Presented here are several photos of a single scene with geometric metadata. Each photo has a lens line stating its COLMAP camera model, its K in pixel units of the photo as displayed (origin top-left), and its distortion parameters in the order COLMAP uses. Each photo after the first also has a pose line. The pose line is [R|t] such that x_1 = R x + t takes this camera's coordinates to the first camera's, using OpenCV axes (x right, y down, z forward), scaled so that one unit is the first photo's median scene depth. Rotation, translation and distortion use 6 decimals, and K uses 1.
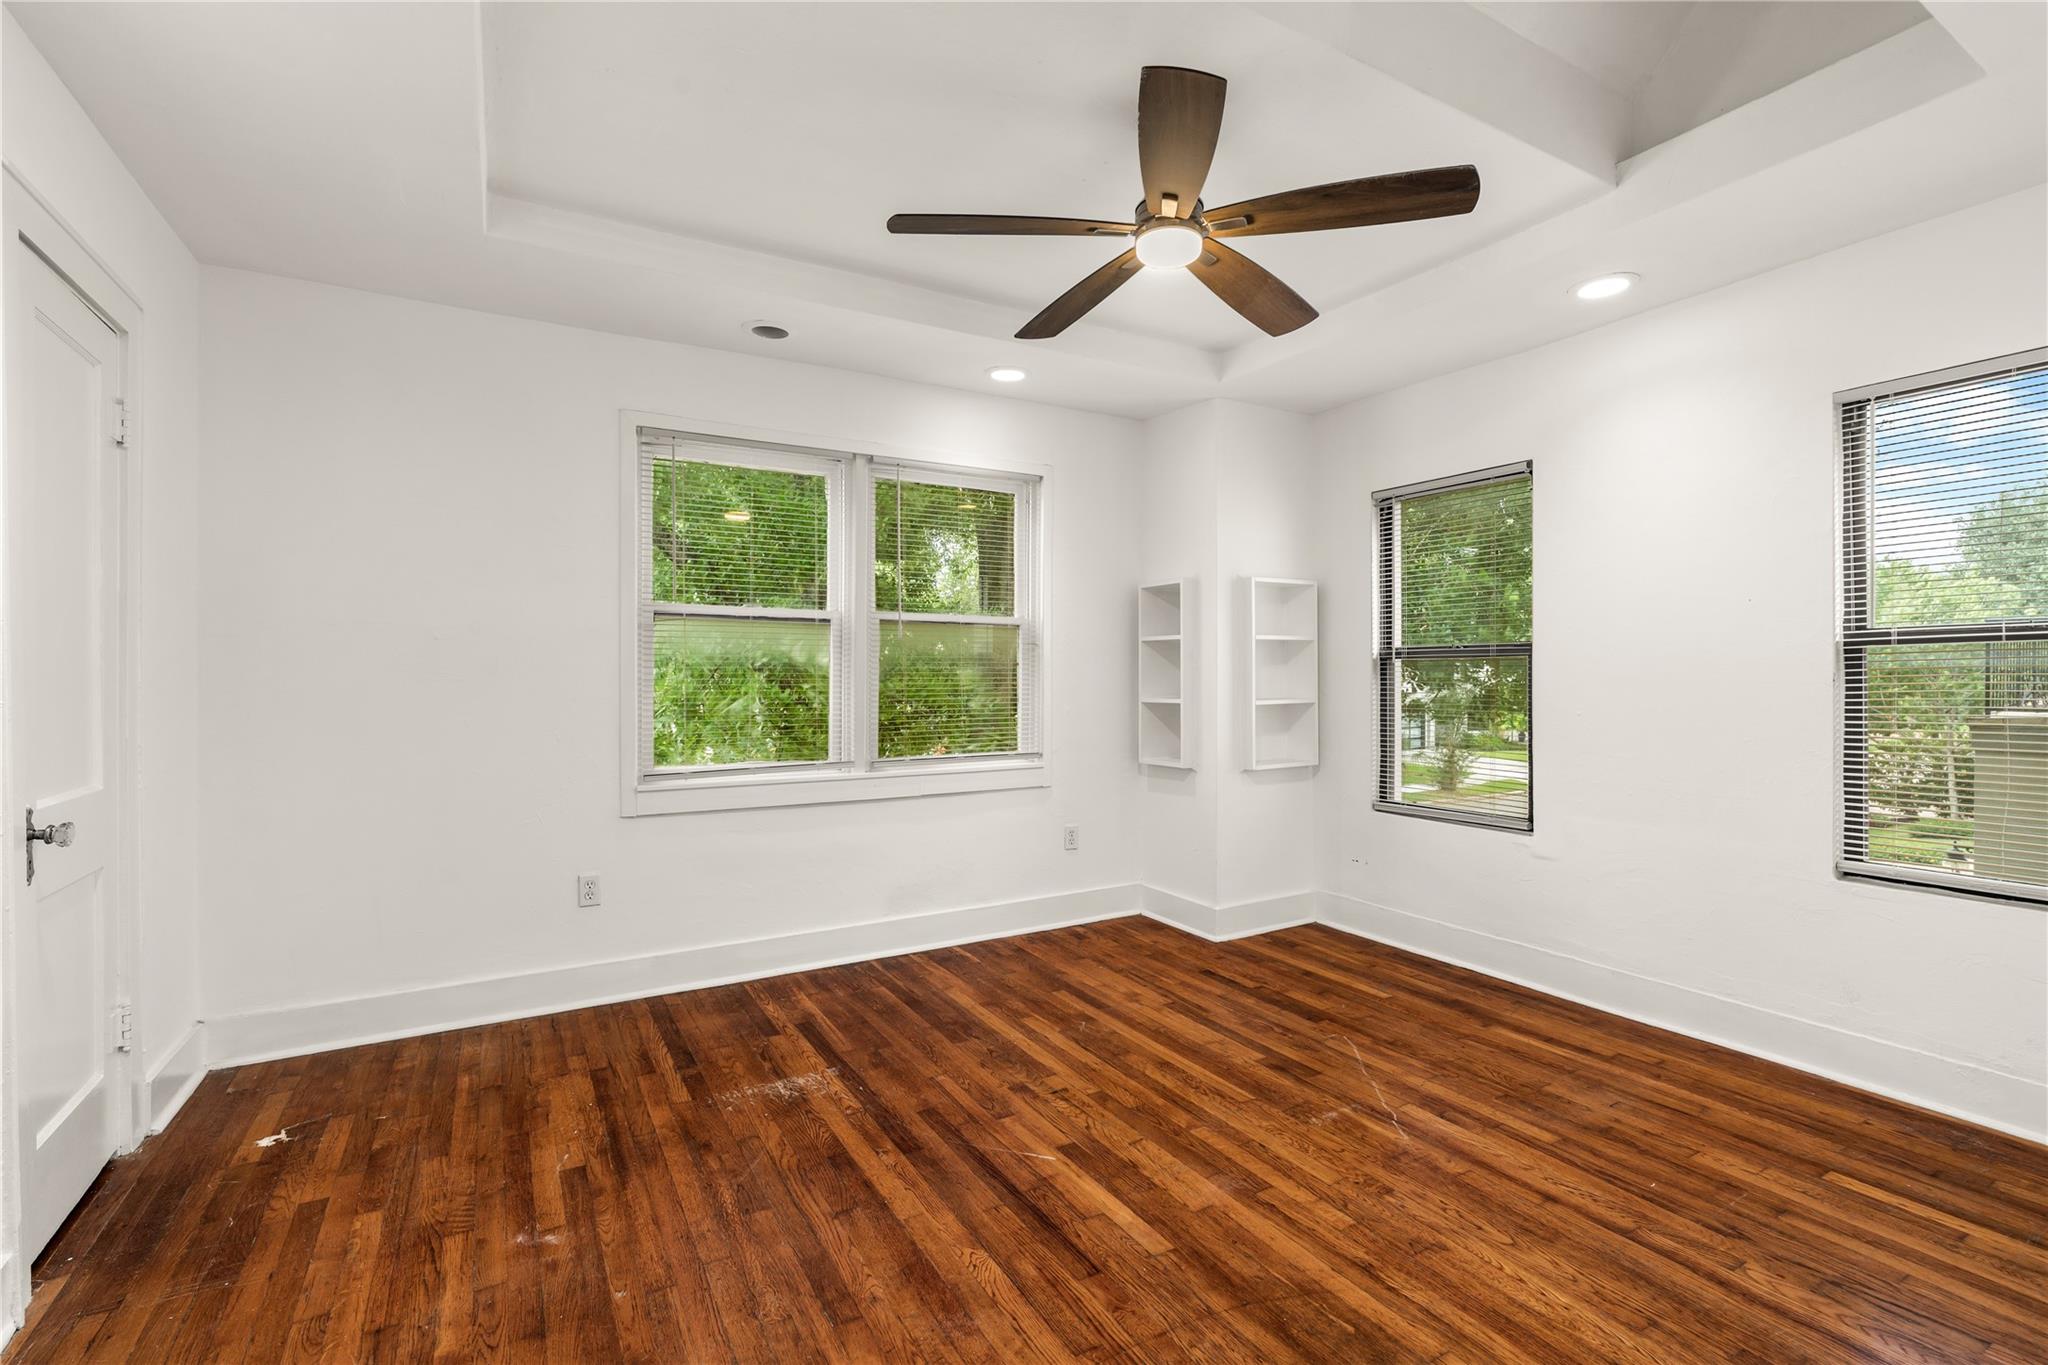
lens RADIAL K [[923.0, 0, 1022.2], [0, 923.0, 684.7], [0, 0, 1]] dist [-0.007382, 0.002226]
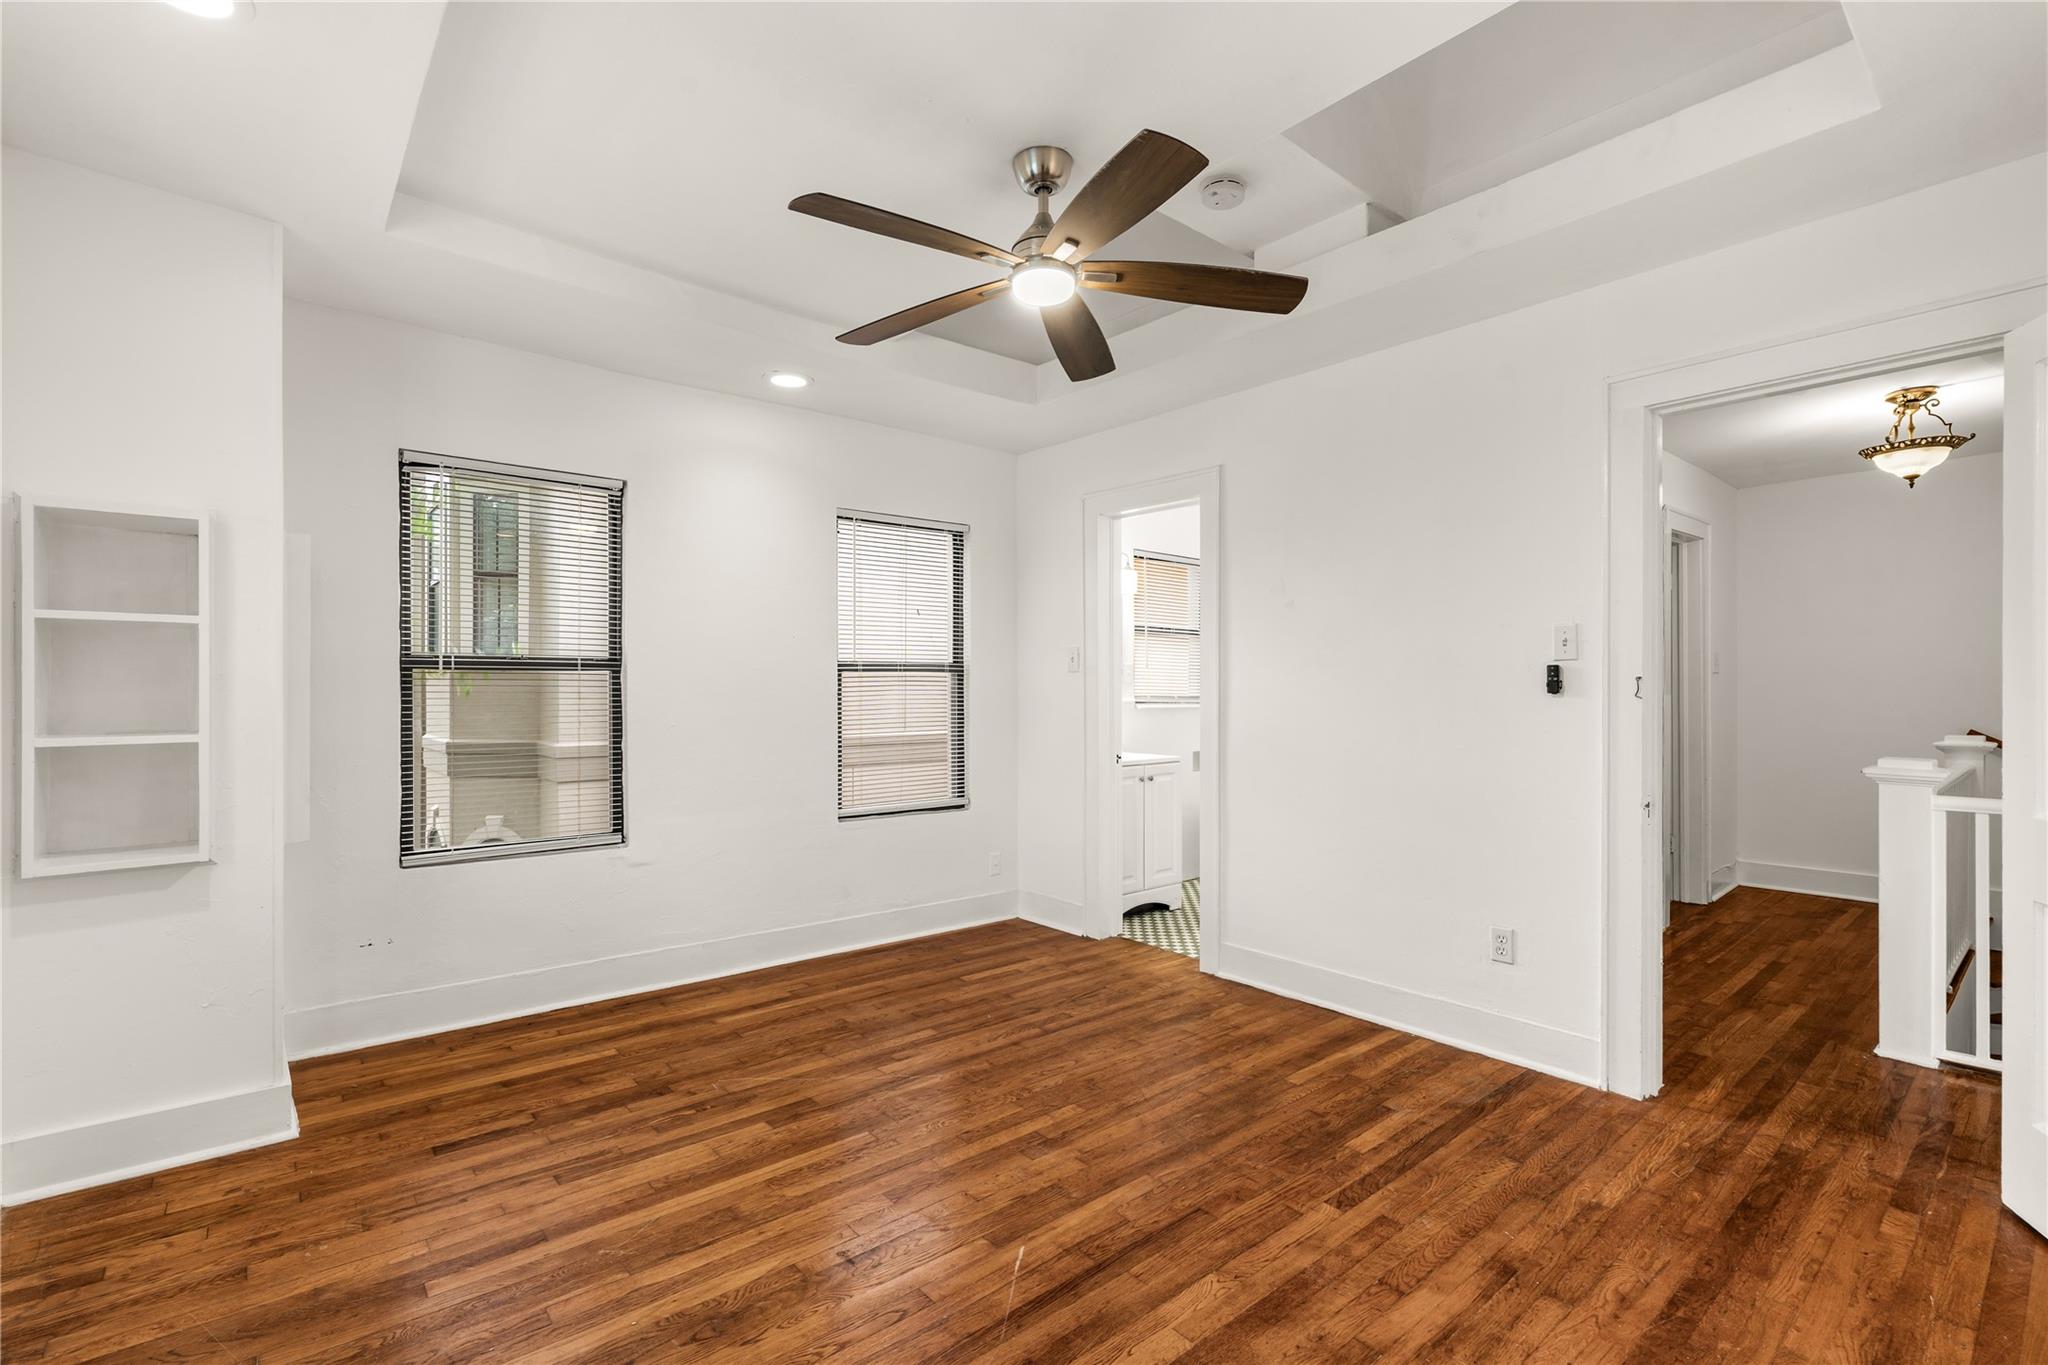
lens RADIAL K [[923.0, 0, 1020.9], [0, 923.0, 681.6], [0, 0, 1]] dist [-0.007382, 0.002226]
pose [[-0.178599, 0.007069, 0.983897, -0.646724], [0.006428, 0.999961, -0.006017, -0.012955], [-0.983901, 0.005250, -0.178638, 0.902584]]
